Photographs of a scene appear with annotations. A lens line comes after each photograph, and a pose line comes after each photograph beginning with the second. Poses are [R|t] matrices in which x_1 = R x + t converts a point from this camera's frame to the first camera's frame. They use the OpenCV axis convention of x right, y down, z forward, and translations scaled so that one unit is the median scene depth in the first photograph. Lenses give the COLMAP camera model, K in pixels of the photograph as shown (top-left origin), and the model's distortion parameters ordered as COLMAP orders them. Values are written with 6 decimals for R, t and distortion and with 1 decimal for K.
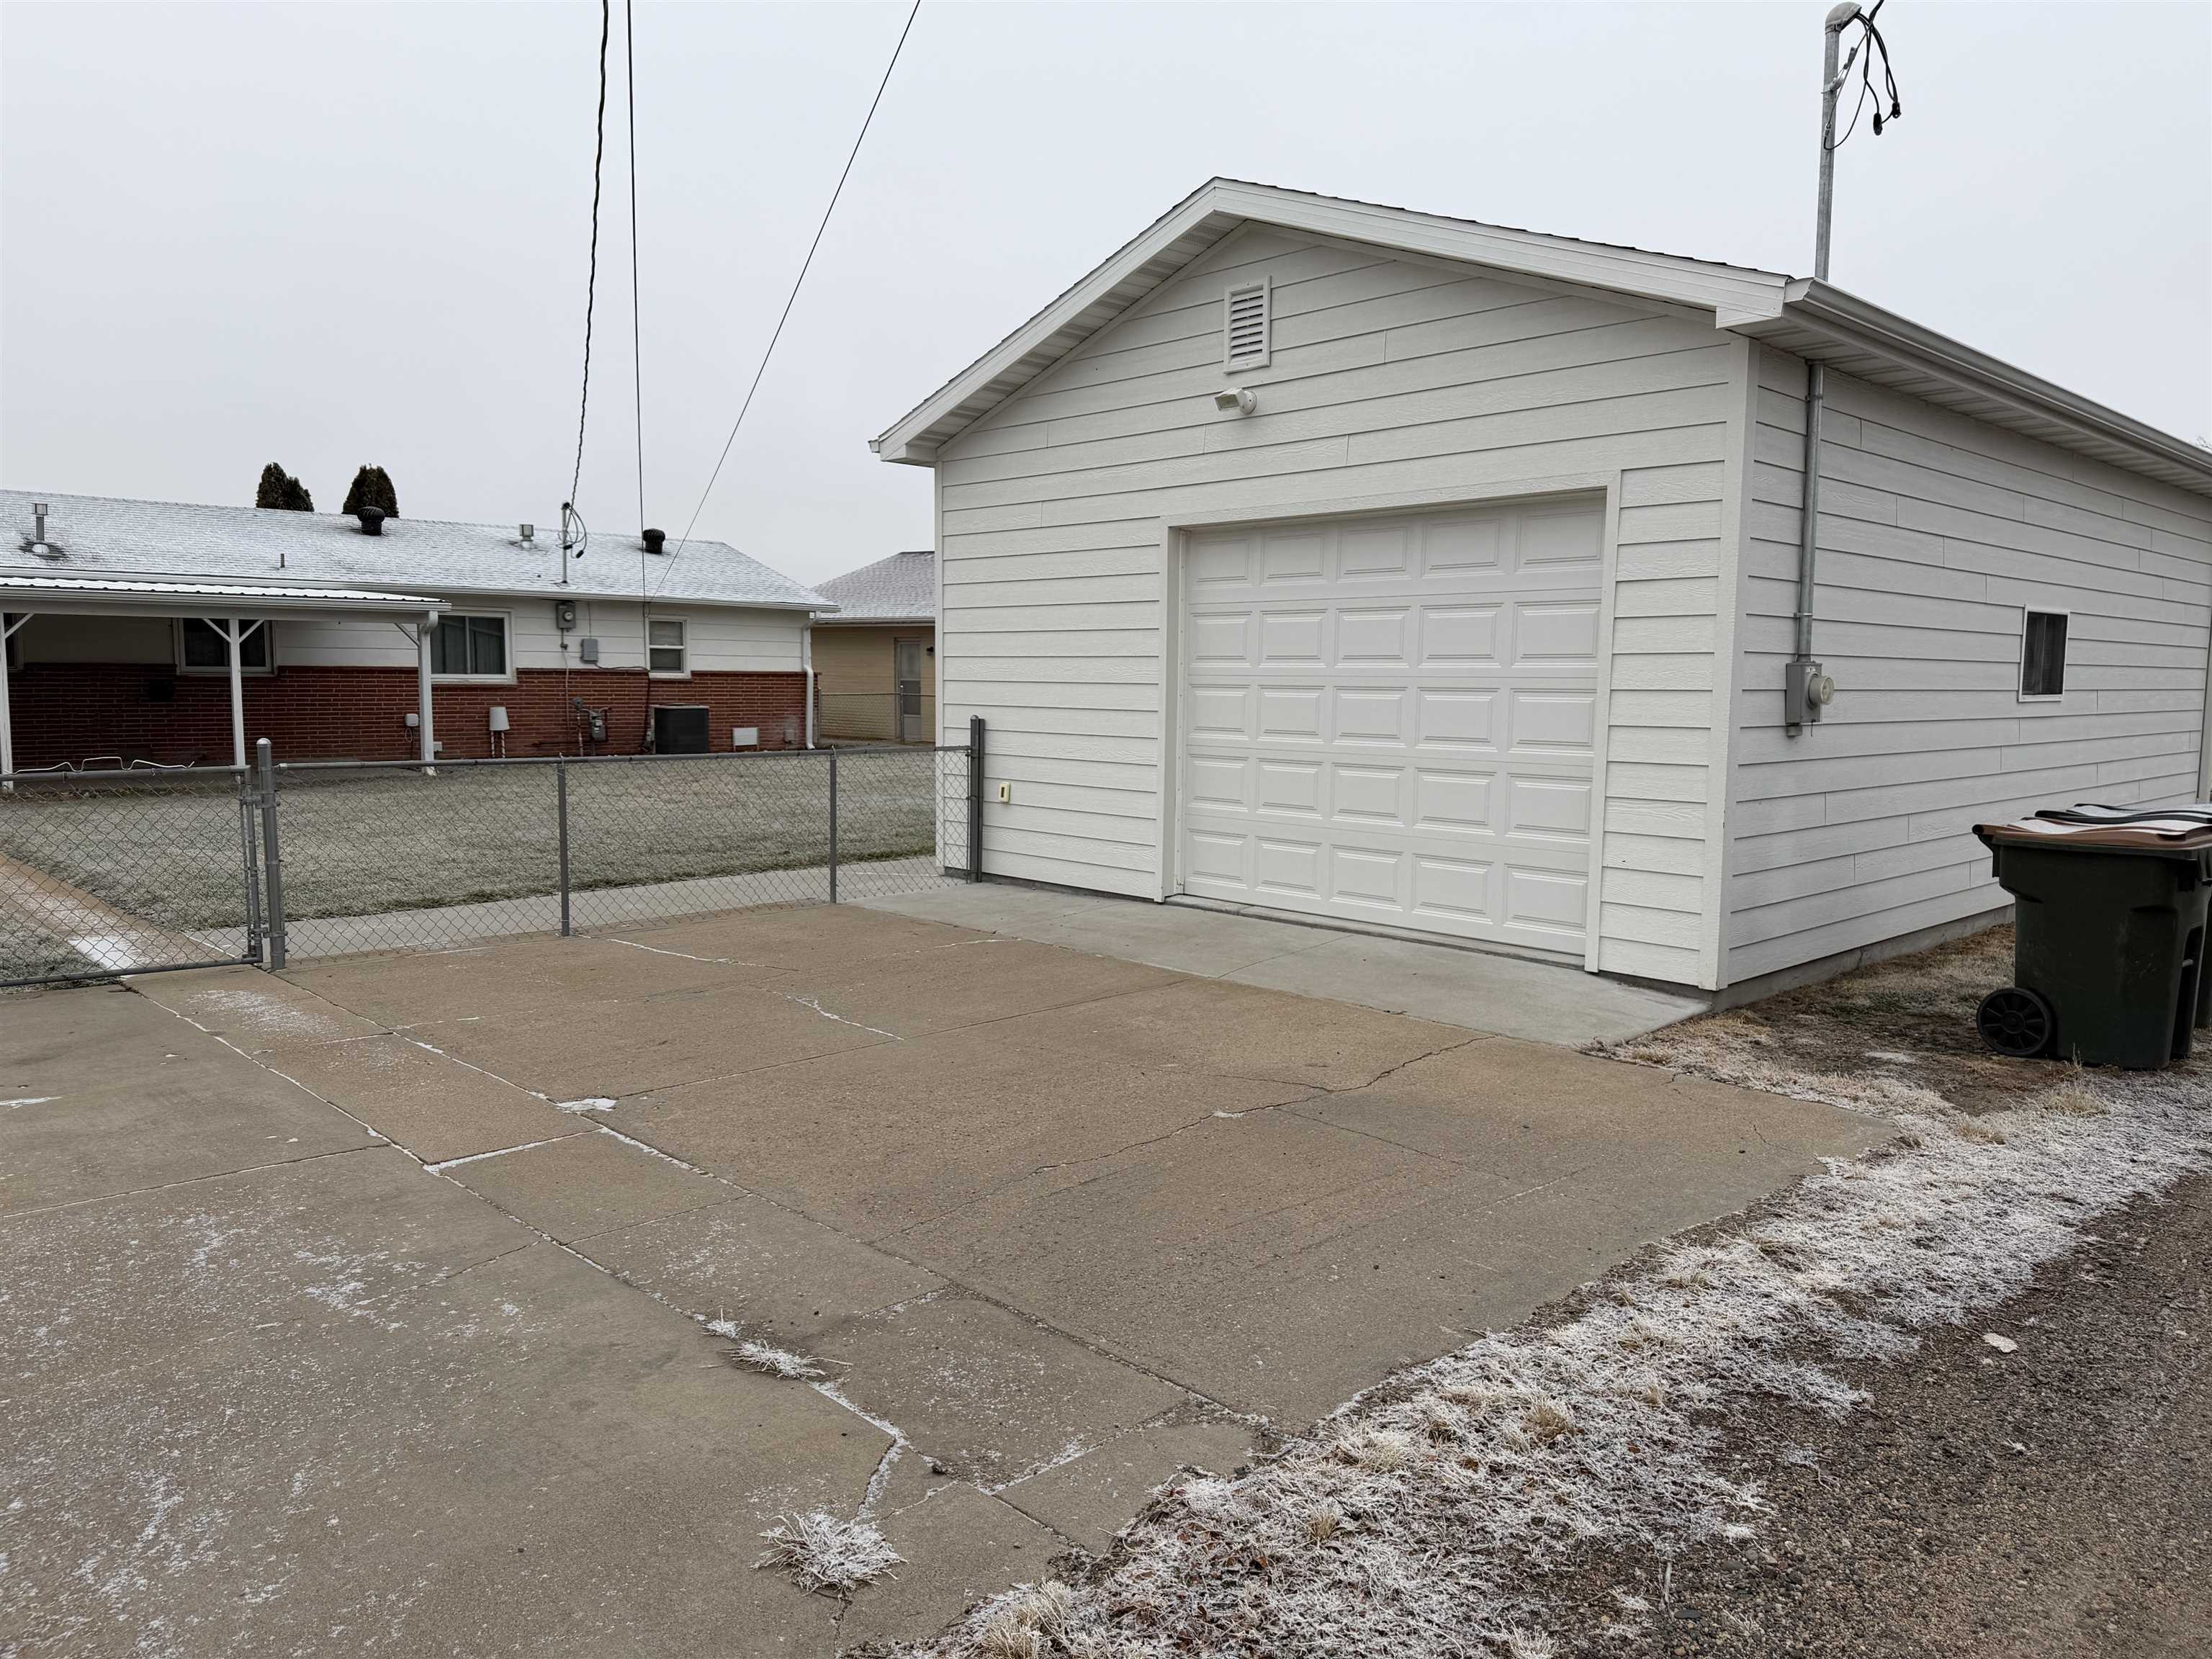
lens RADIAL K [[1545.4, 0, 1101.9], [0, 1545.4, 842.8], [0, 0, 1]] dist [0.123910, -0.207629]
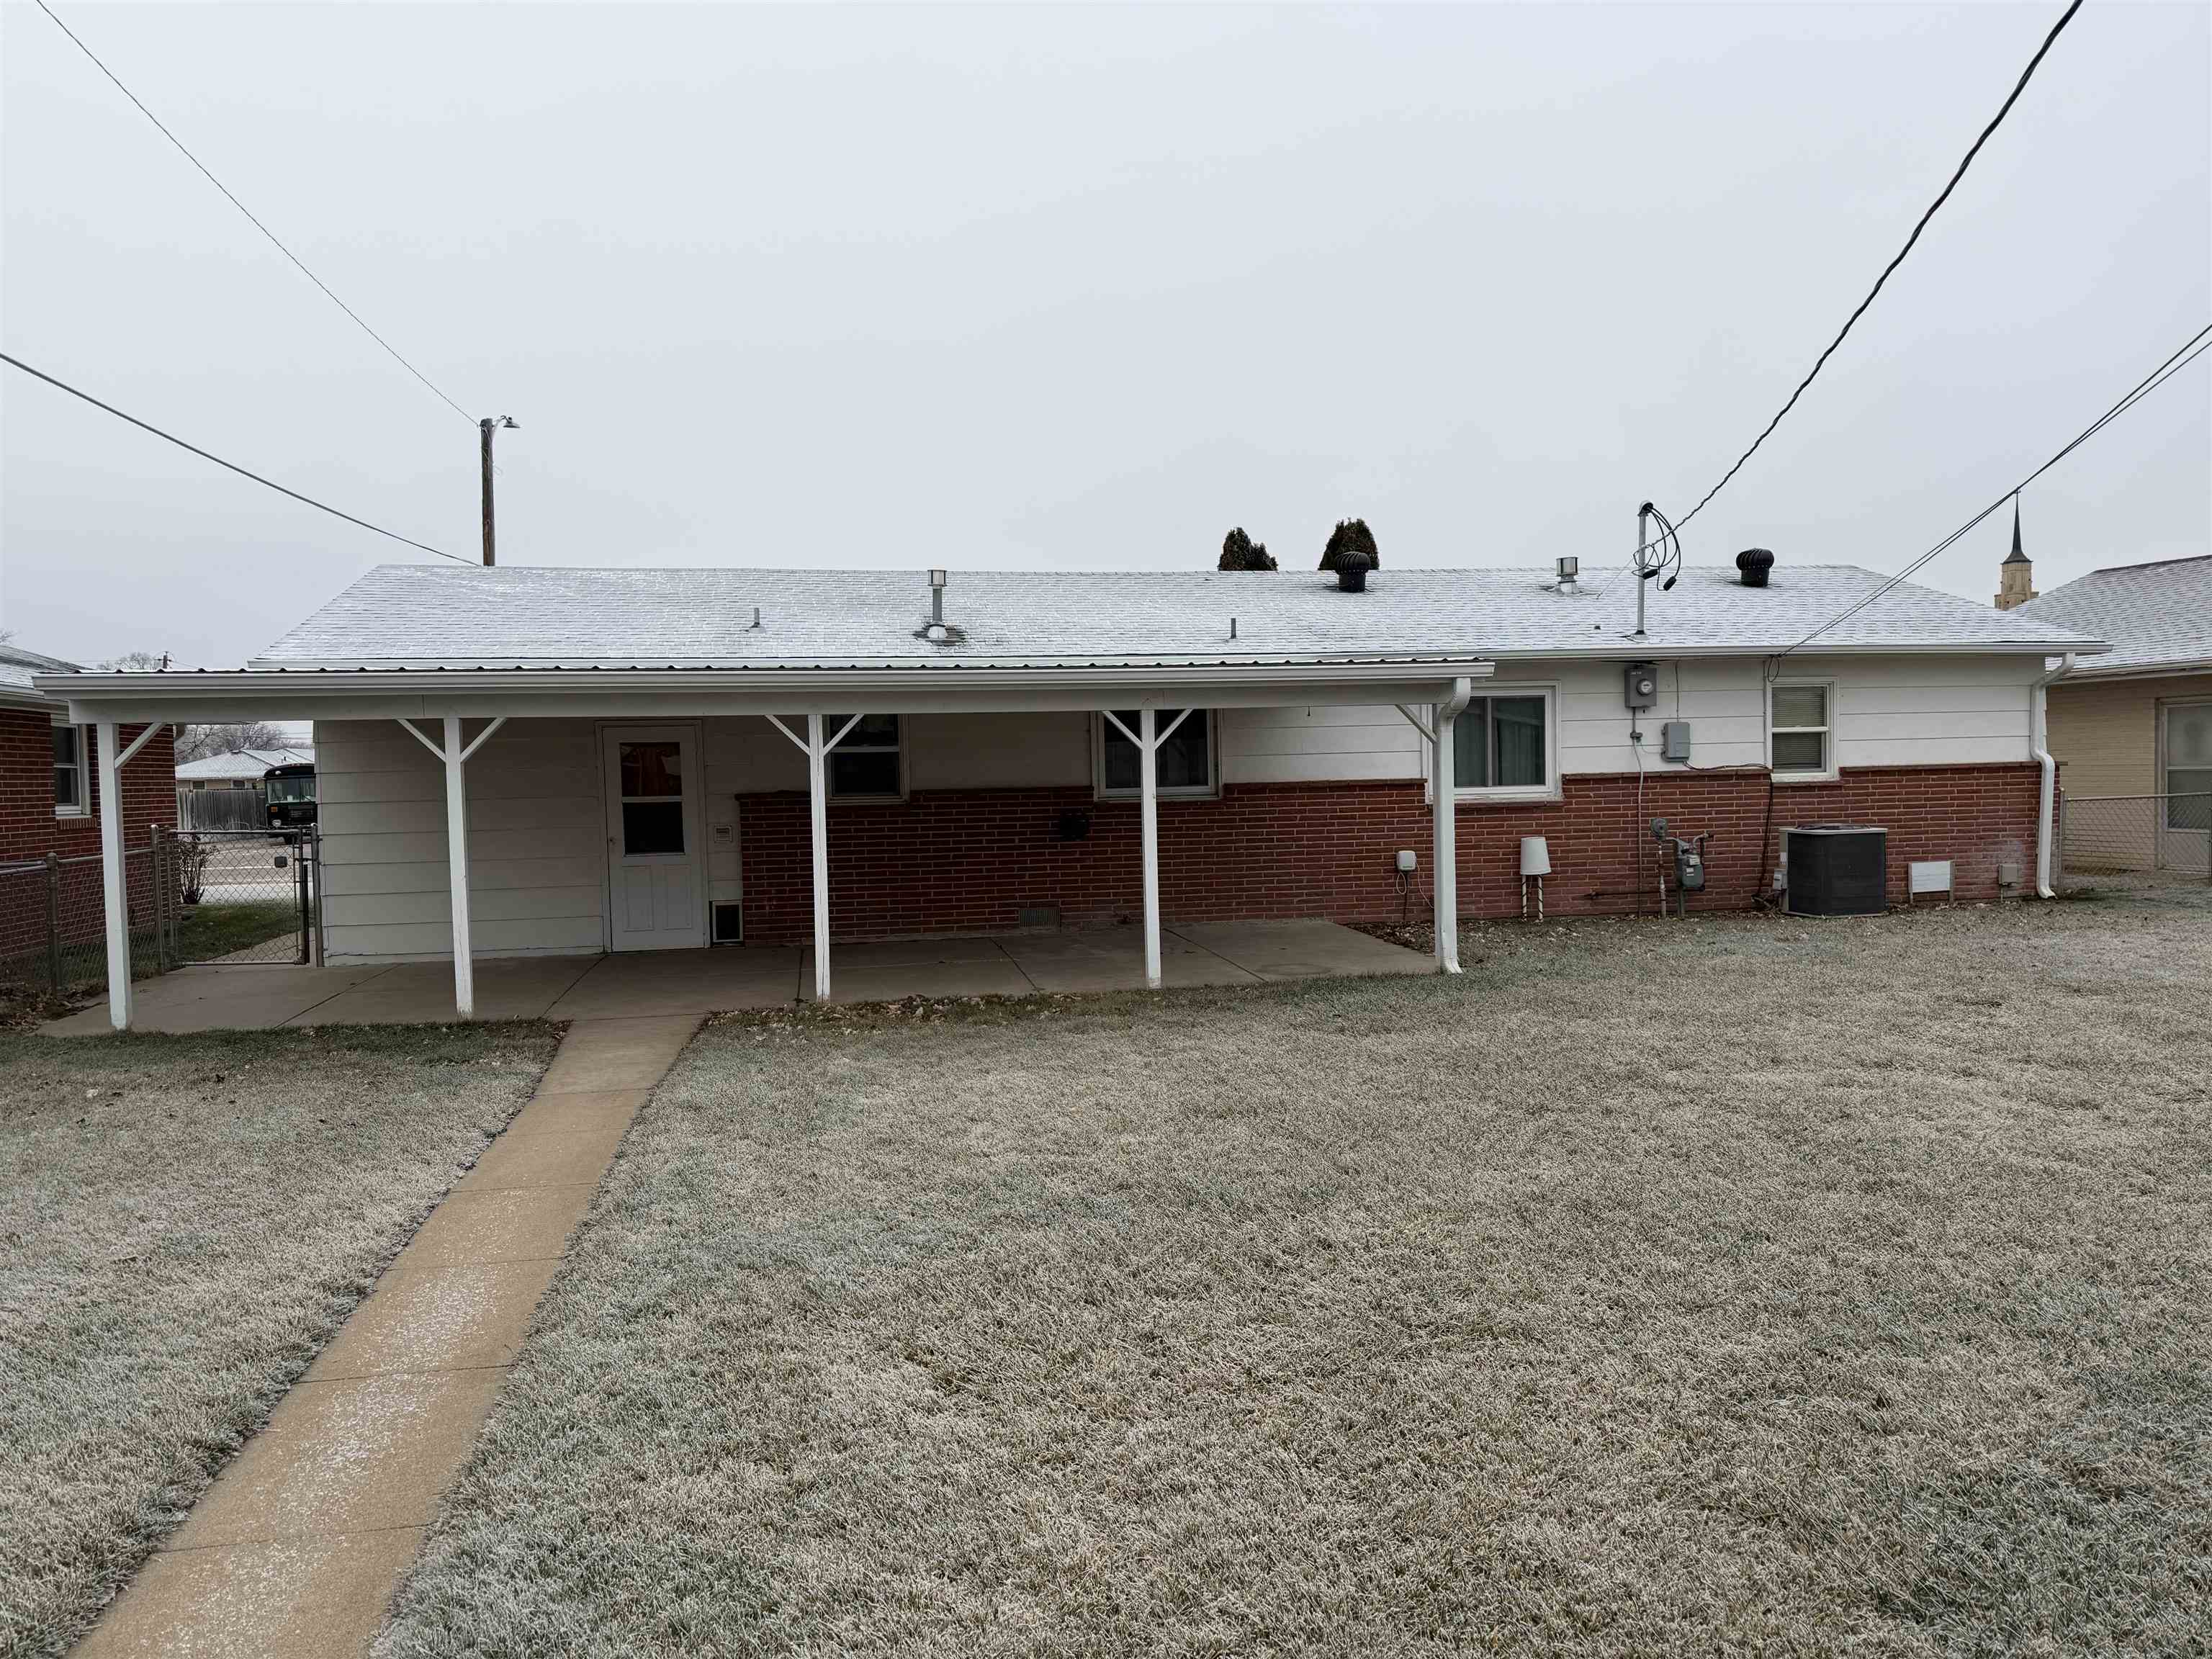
lens RADIAL K [[1545.4, 0, 1101.9], [0, 1545.4, 842.8], [0, 0, 1]] dist [0.123910, -0.207629]
pose [[0.837620, -0.006001, -0.546220, -0.180213], [-0.028179, 0.998134, -0.054177, -0.043517], [0.545526, 0.060771, 0.835888, 0.366158]]
